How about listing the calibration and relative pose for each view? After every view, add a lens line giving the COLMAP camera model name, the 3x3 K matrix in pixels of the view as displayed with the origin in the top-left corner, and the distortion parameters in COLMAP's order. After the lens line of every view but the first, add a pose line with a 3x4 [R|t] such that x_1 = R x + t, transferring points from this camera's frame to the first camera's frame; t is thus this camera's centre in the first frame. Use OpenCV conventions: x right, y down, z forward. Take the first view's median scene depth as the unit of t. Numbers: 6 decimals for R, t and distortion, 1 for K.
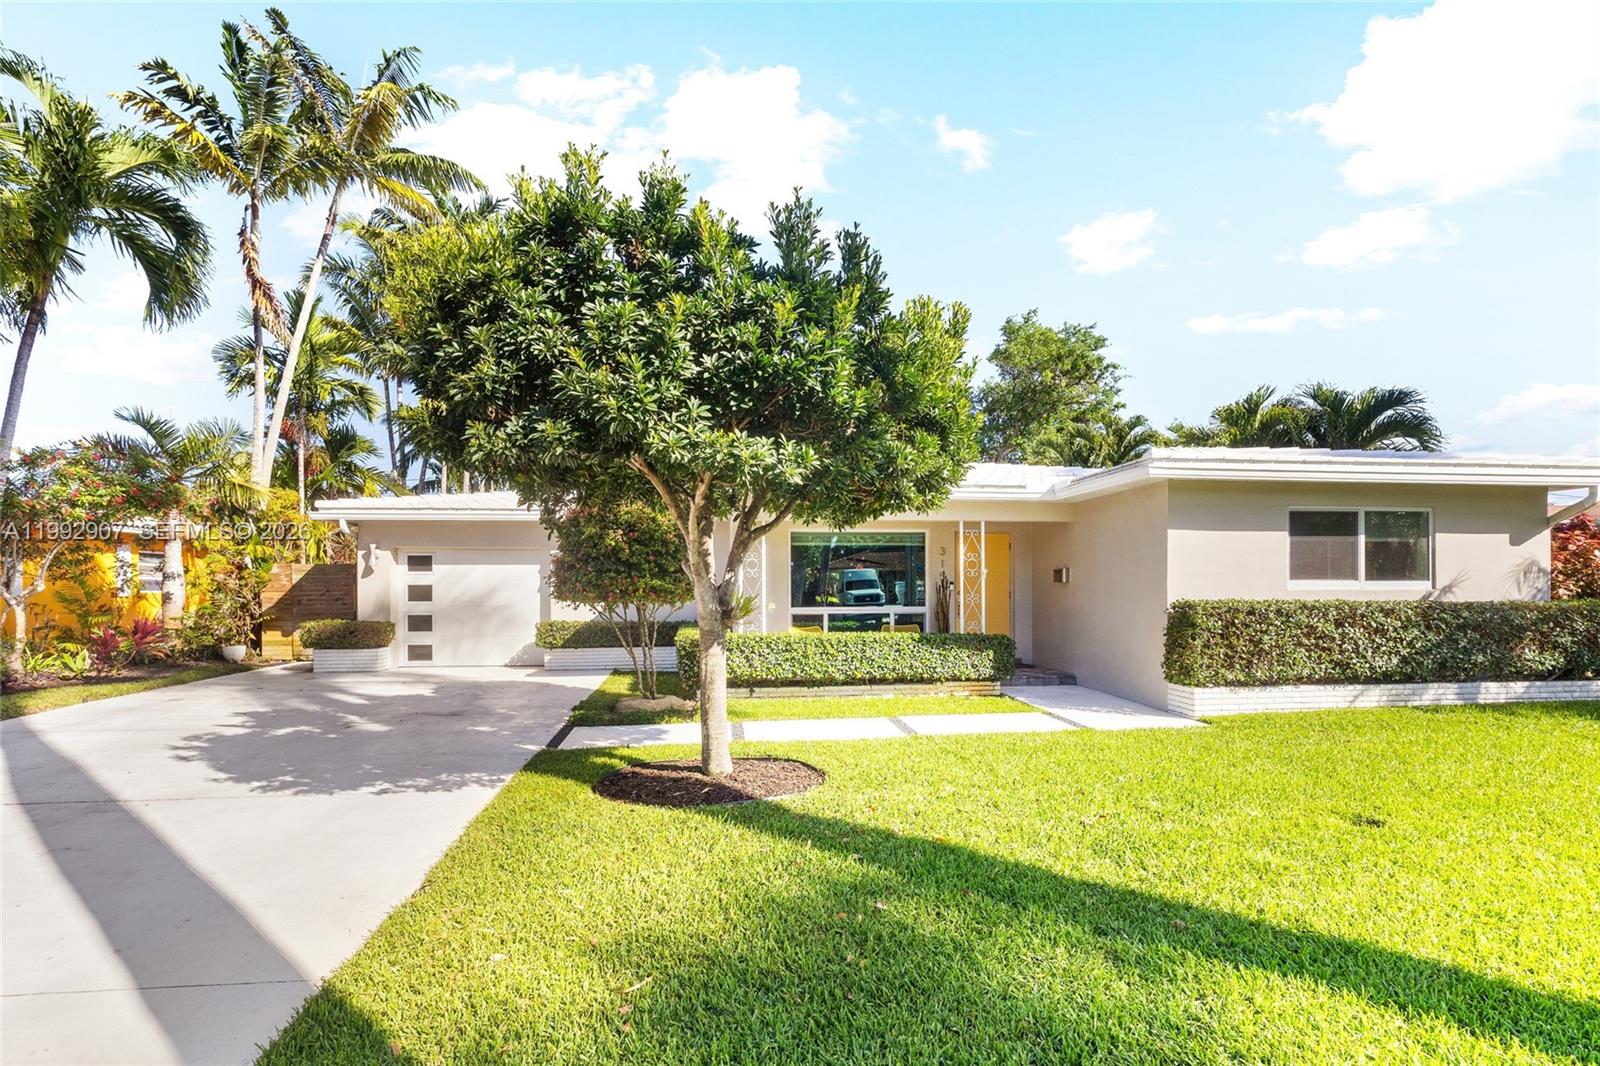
lens RADIAL K [[740.7, 0, 828.4], [0, 740.7, 577.6], [0, 0, 1]] dist [0.030778, 0.000410]
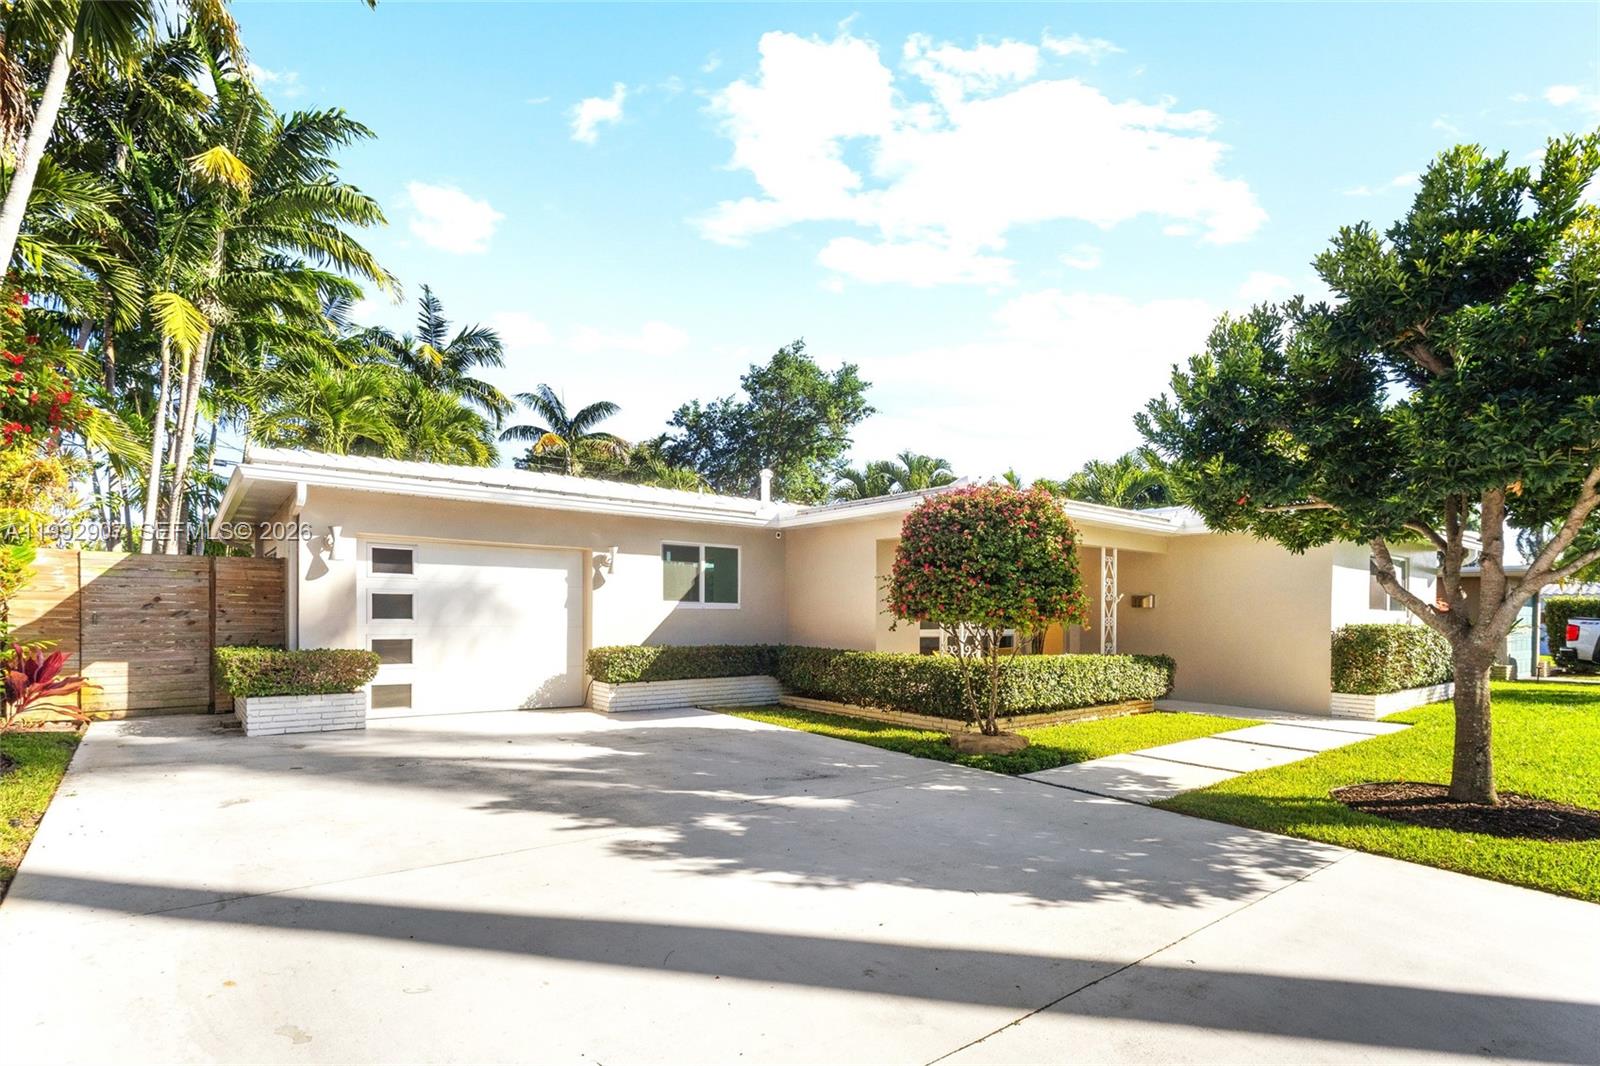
lens RADIAL K [[735.9, 0, 800.2], [0, 735.9, 627.0], [0, 0, 1]] dist [0.001076, 0.000155]
pose [[0.856756, 0.004976, 0.515697, -0.924269], [-0.022769, 0.999343, 0.028184, 0.020972], [-0.515218, -0.035889, 0.856307, 0.426590]]
